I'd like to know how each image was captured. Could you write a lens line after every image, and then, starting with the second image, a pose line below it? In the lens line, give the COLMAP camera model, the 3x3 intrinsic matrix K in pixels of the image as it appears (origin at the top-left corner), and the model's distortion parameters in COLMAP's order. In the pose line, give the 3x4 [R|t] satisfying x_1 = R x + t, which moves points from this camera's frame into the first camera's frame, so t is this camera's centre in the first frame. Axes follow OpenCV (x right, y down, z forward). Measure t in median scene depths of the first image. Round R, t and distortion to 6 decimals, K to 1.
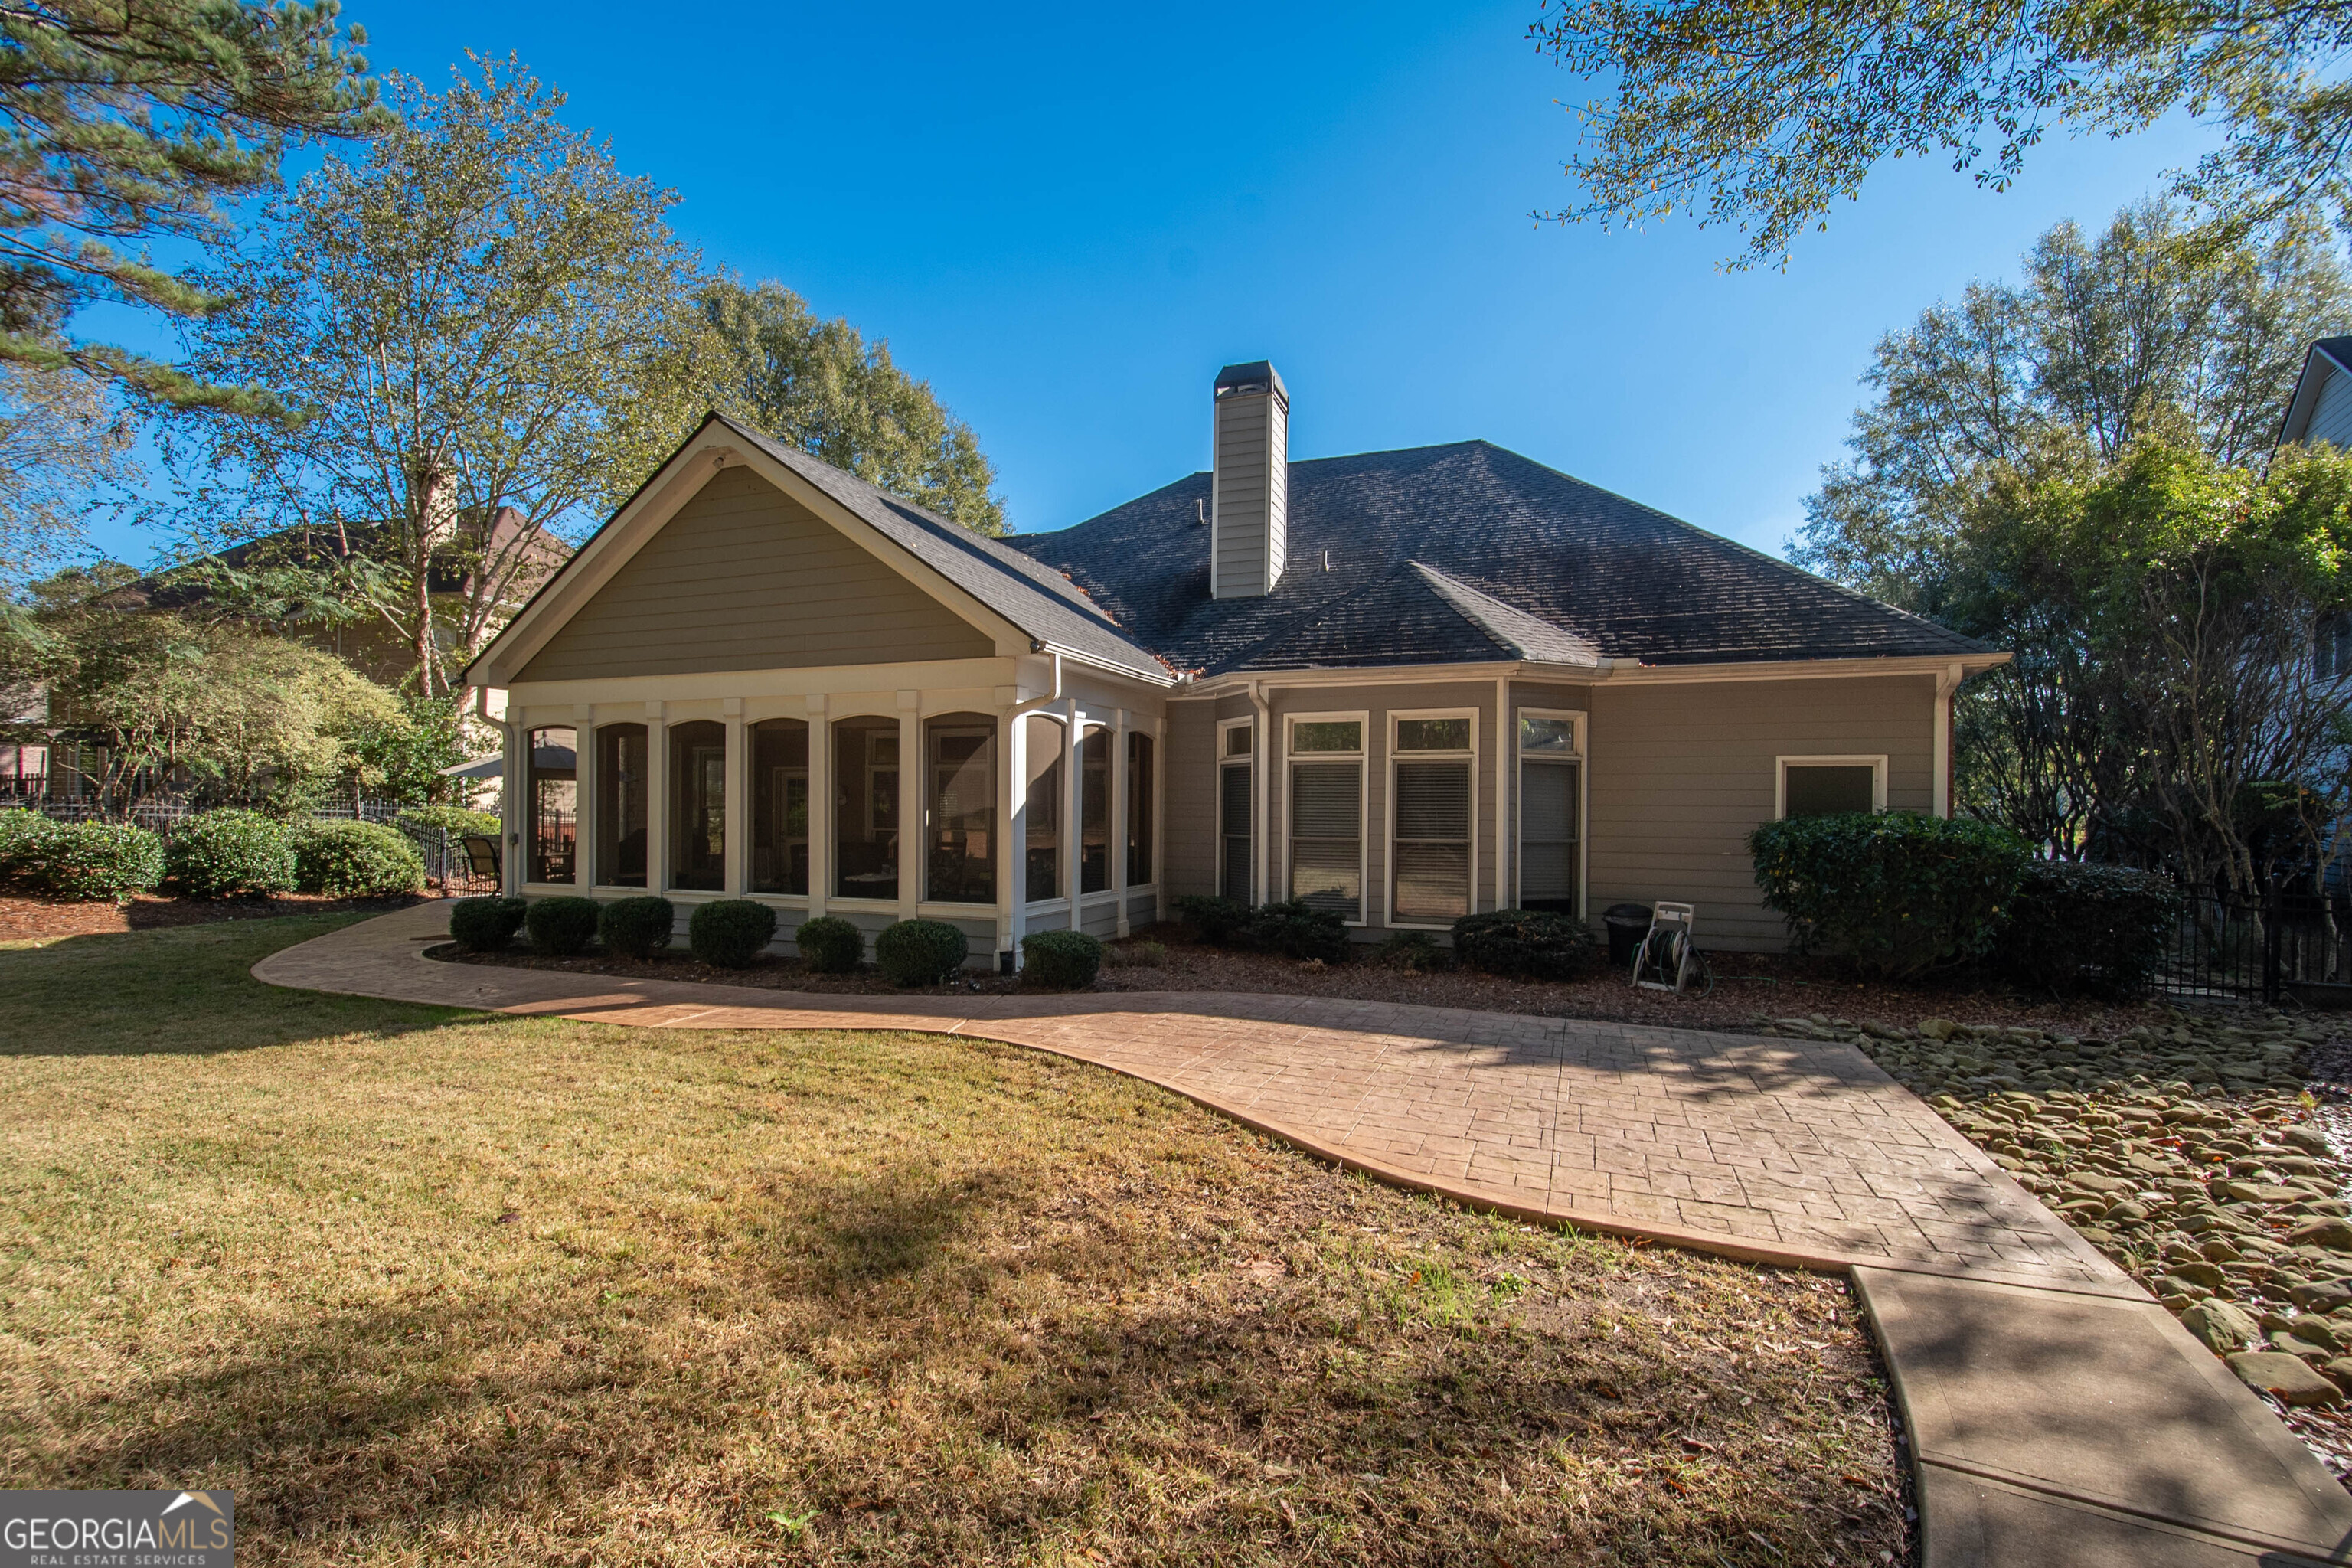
lens RADIAL K [[1034.9, 0, 1181.6], [0, 1034.9, 808.0], [0, 0, 1]] dist [0.019616, -0.032530]
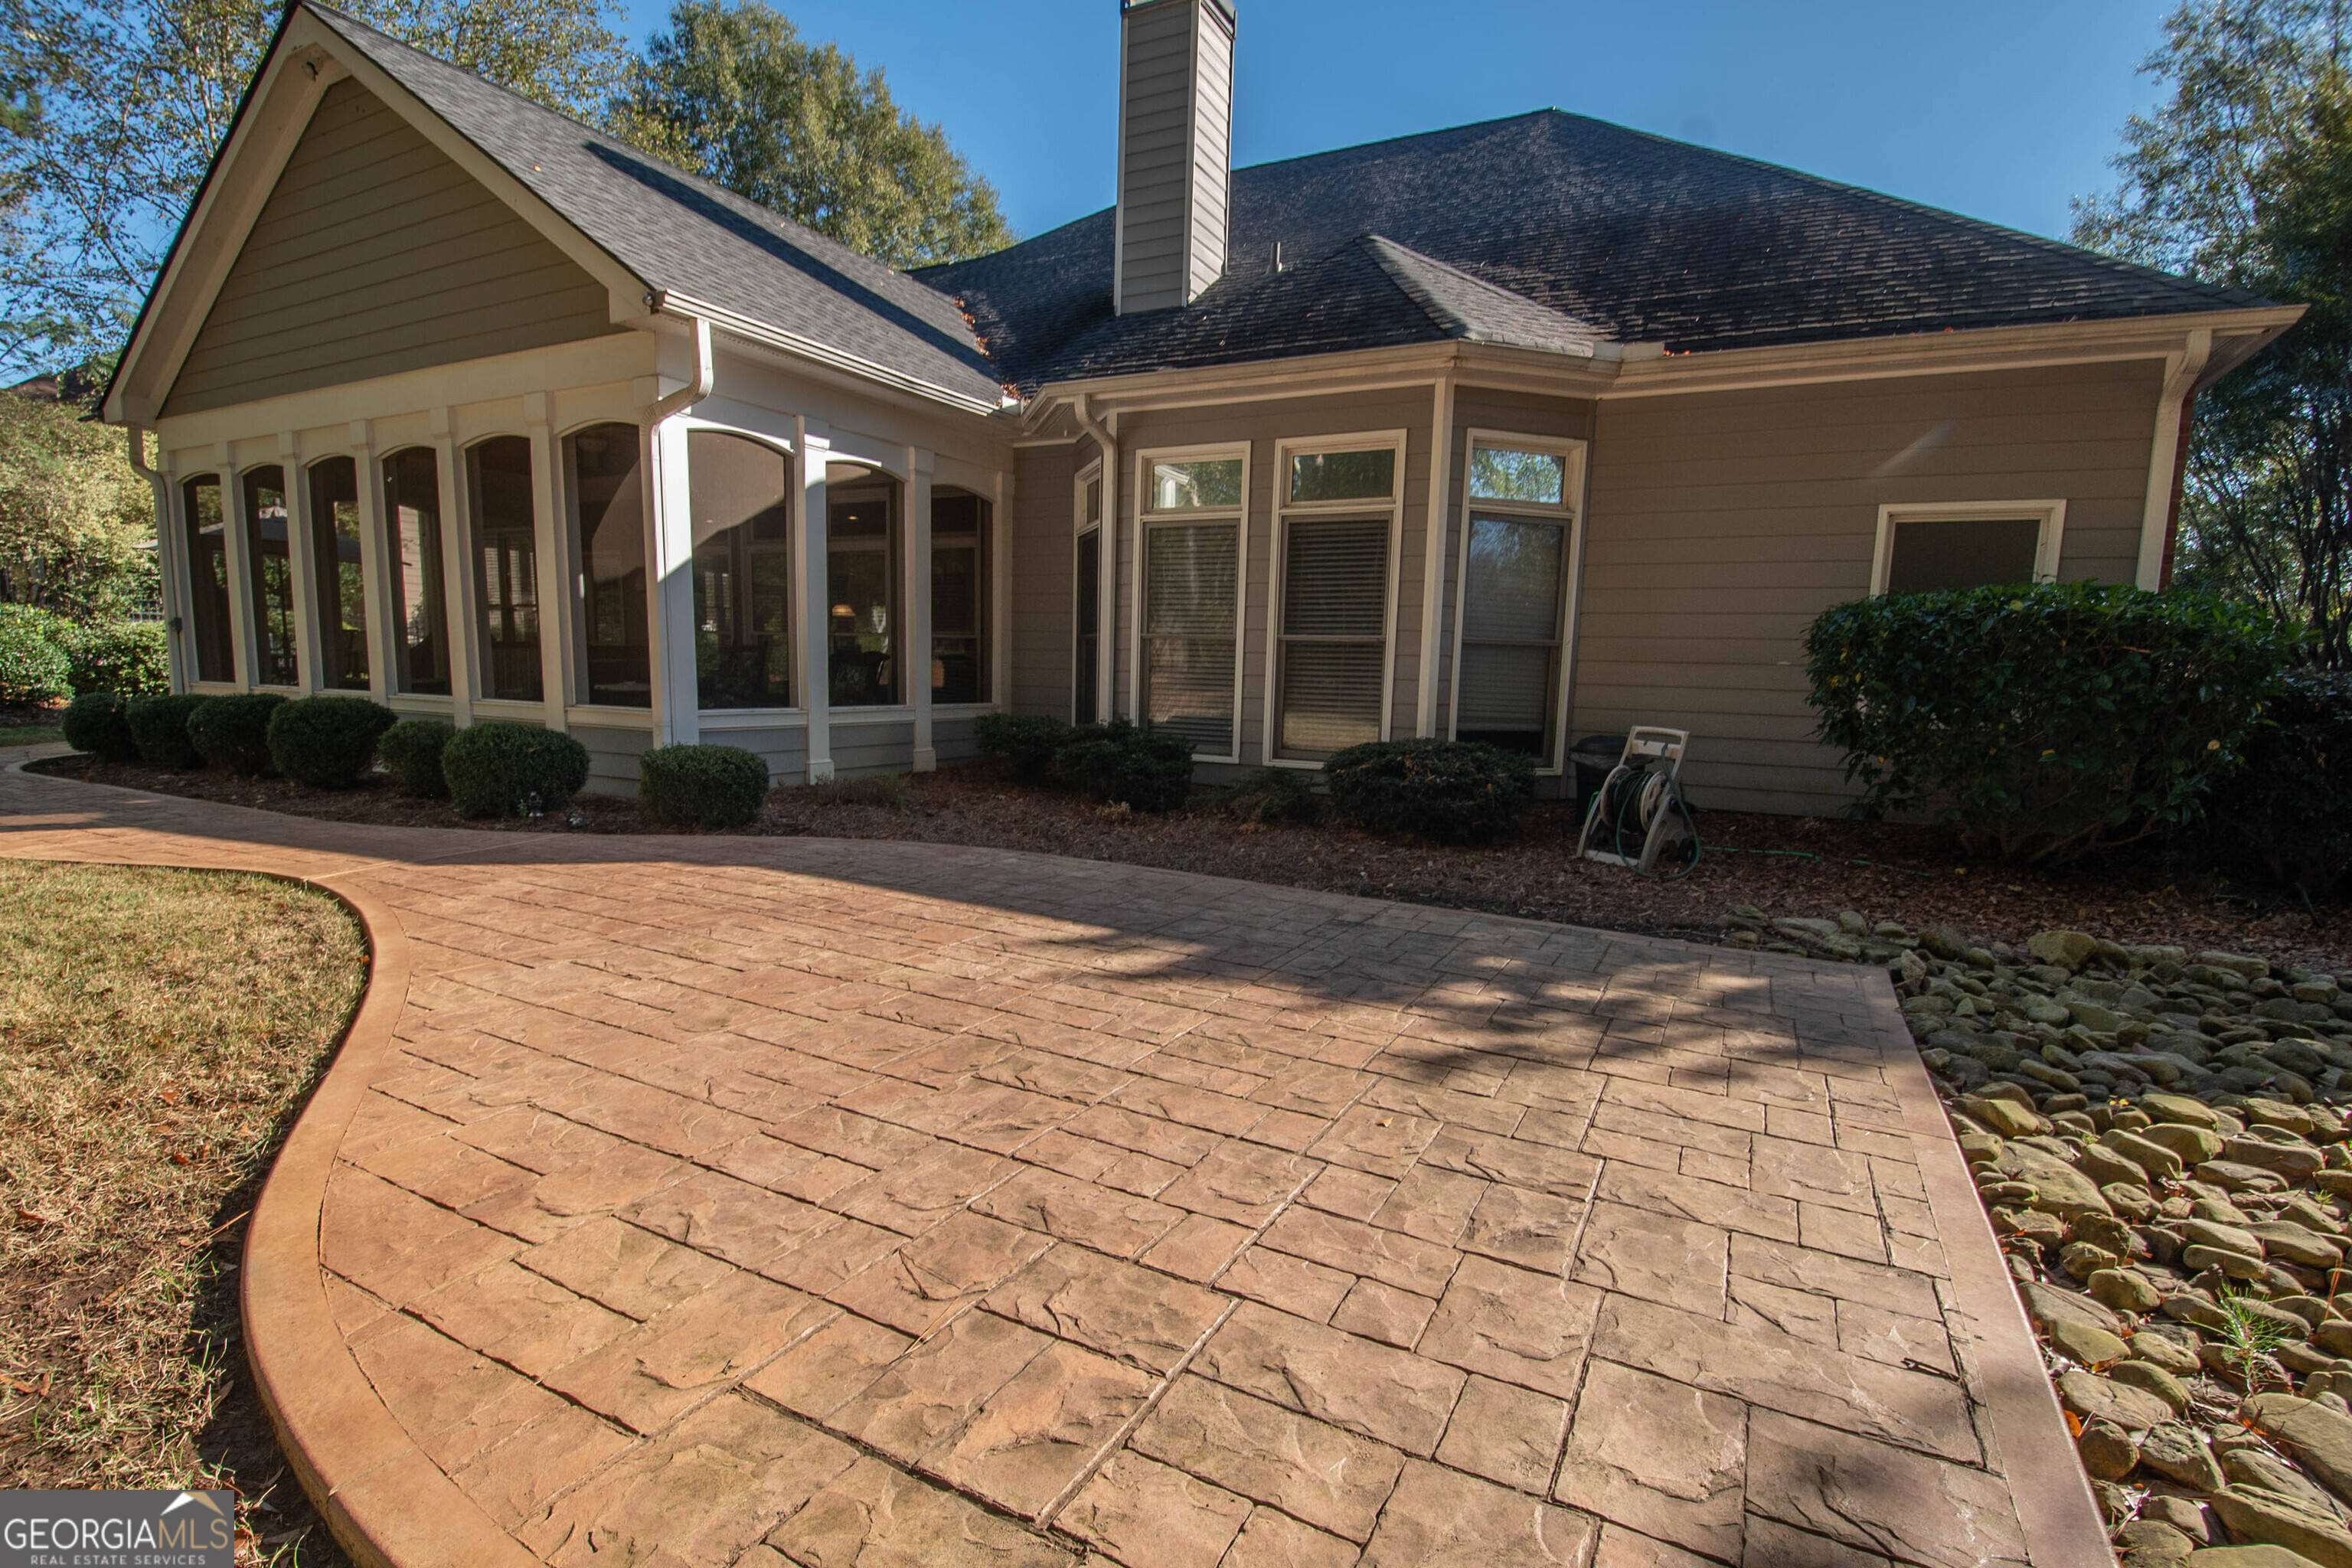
lens RADIAL K [[1148.6, 0, 1141.6], [0, 1148.6, 823.4], [0, 0, 1]] dist [0.002013, -0.015539]
pose [[0.993777, 0.034681, -0.105853, 0.208335], [-0.019372, 0.989624, 0.142367, 0.048371], [0.109692, -0.139431, 0.984138, 0.244262]]
